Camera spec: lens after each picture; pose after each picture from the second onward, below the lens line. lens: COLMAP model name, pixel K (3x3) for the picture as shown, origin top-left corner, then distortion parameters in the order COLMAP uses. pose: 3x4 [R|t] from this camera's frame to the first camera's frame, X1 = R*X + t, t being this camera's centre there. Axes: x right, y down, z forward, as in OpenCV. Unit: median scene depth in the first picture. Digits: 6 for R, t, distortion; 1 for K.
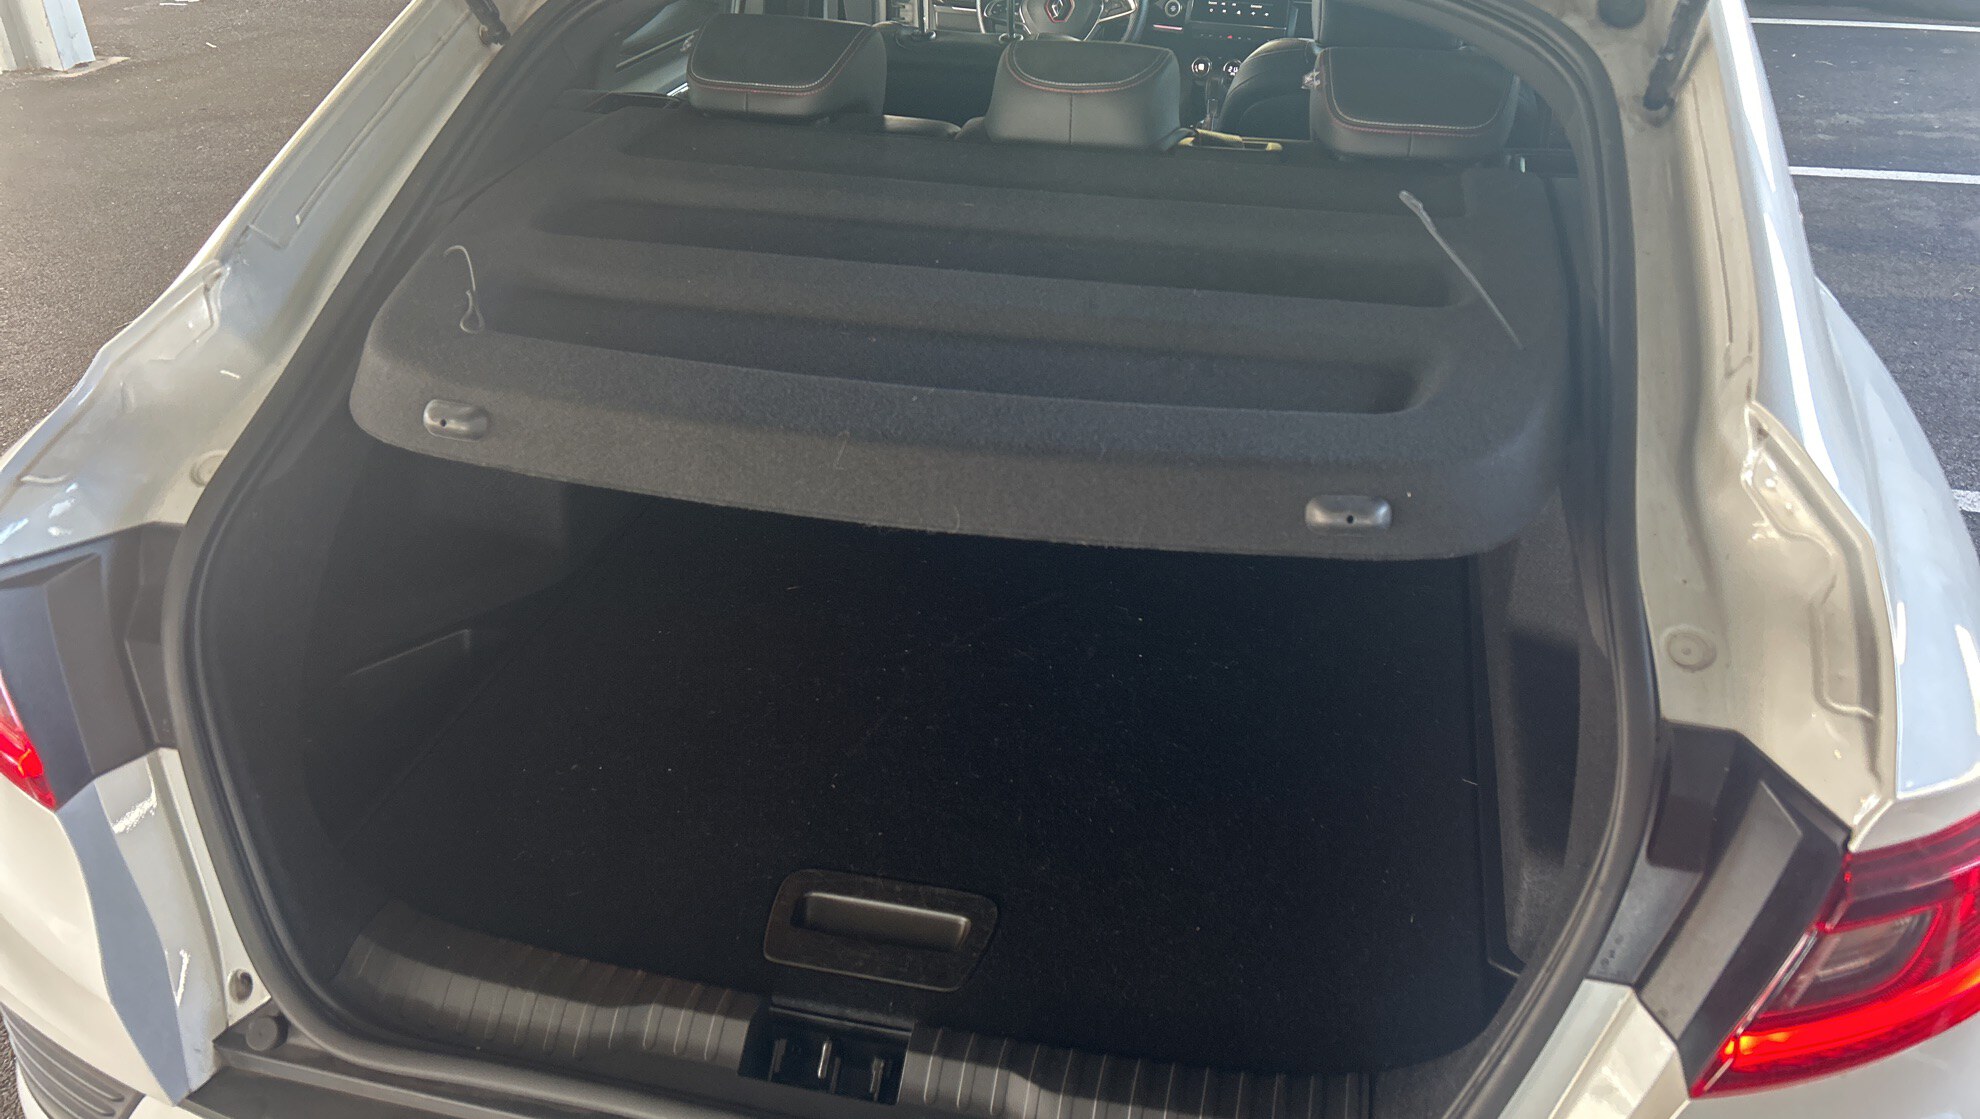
lens RADIAL K [[1506.6, 0, 990.0], [0, 1506.6, 559.5], [0, 0, 1]] dist [-0.002630, 0.002947]
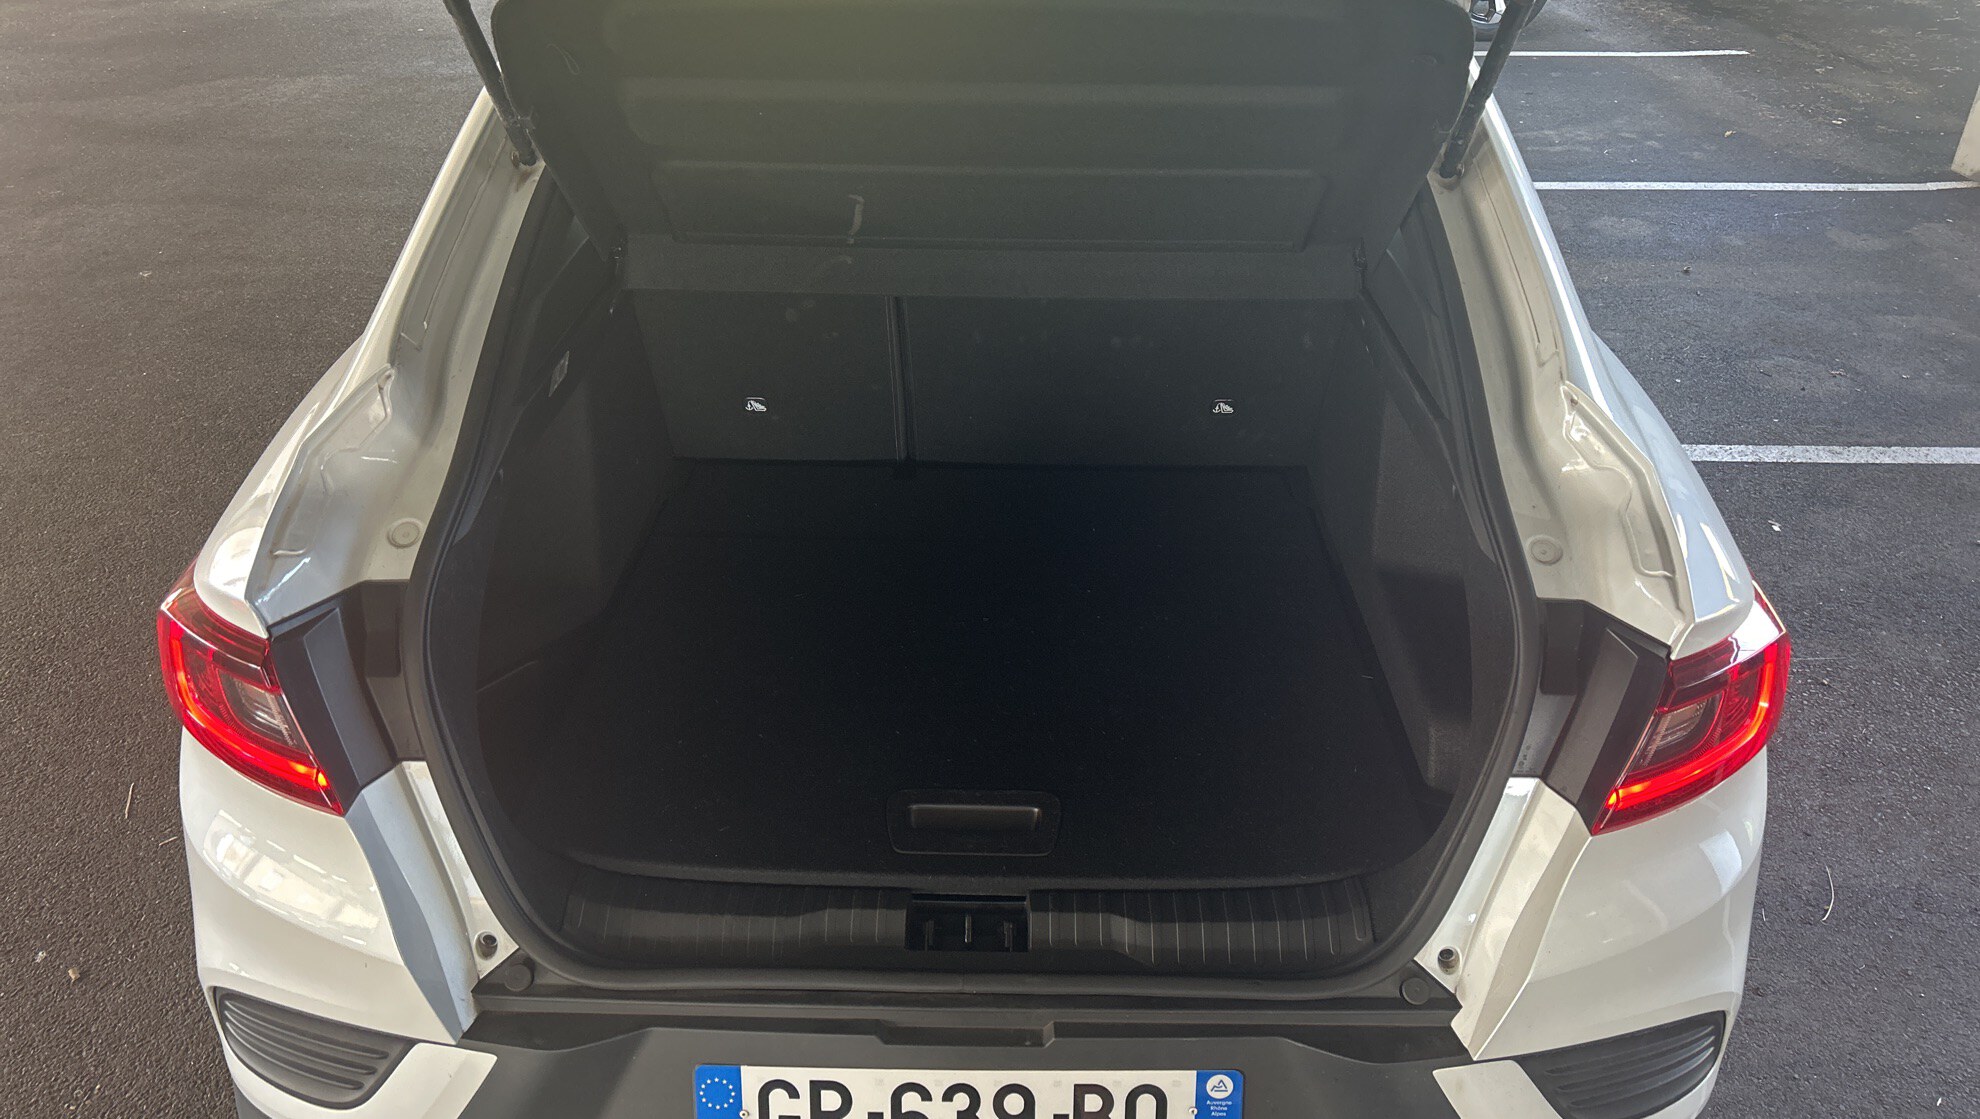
lens RADIAL K [[1474.8, 0, 999.7], [0, 1474.8, 564.0], [0, 0, 1]] dist [0.001707, -0.002537]
pose [[0.977781, -0.099448, 0.184538, -0.307623], [0.102591, 0.994695, -0.007541, 0.026406], [-0.182809, 0.026306, 0.982796, -0.307182]]
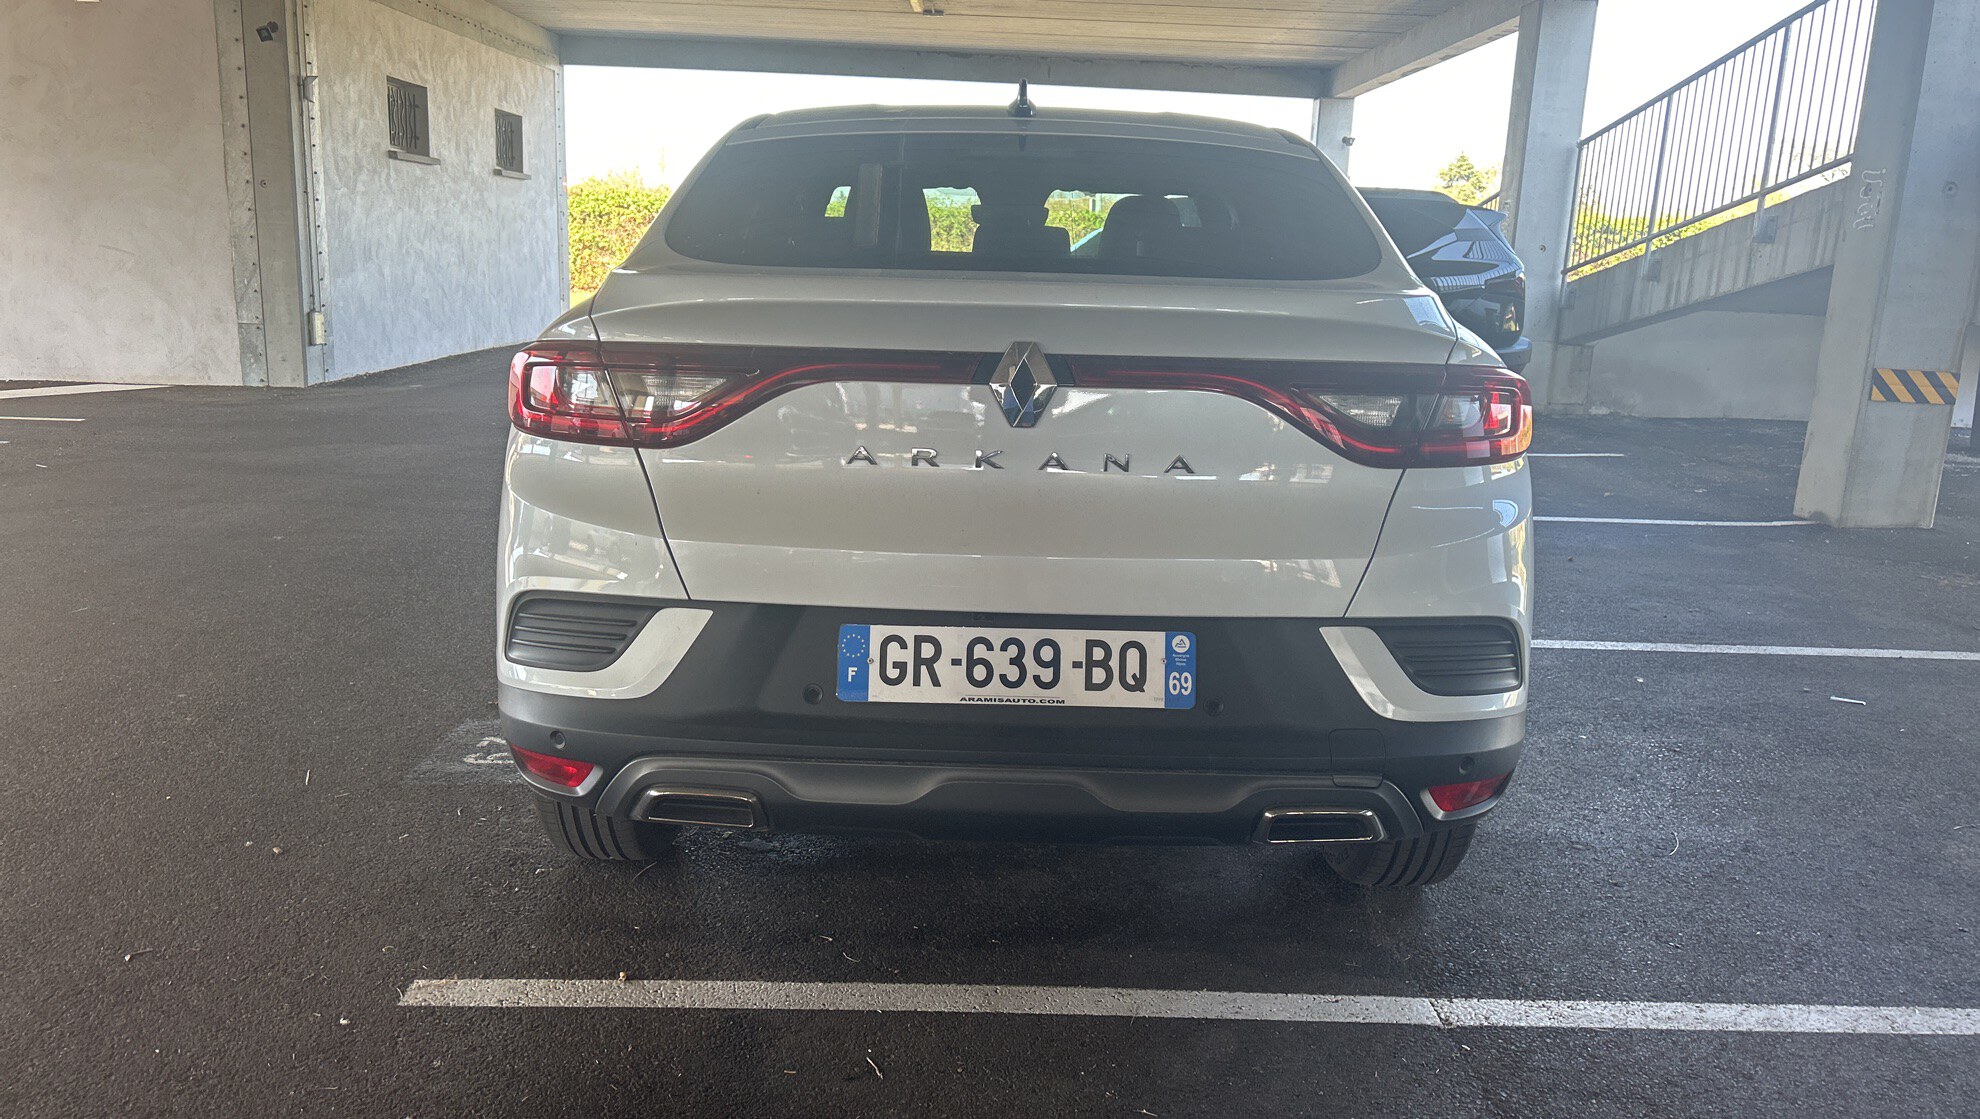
lens RADIAL K [[1506.6, 0, 990.0], [0, 1506.6, 559.5], [0, 0, 1]] dist [-0.002630, 0.002947]
pose [[0.975598, -0.015616, 0.219010, -0.615567], [0.092864, 0.933207, -0.347133, 1.051264], [-0.198961, 0.359000, 0.911885, -0.894153]]
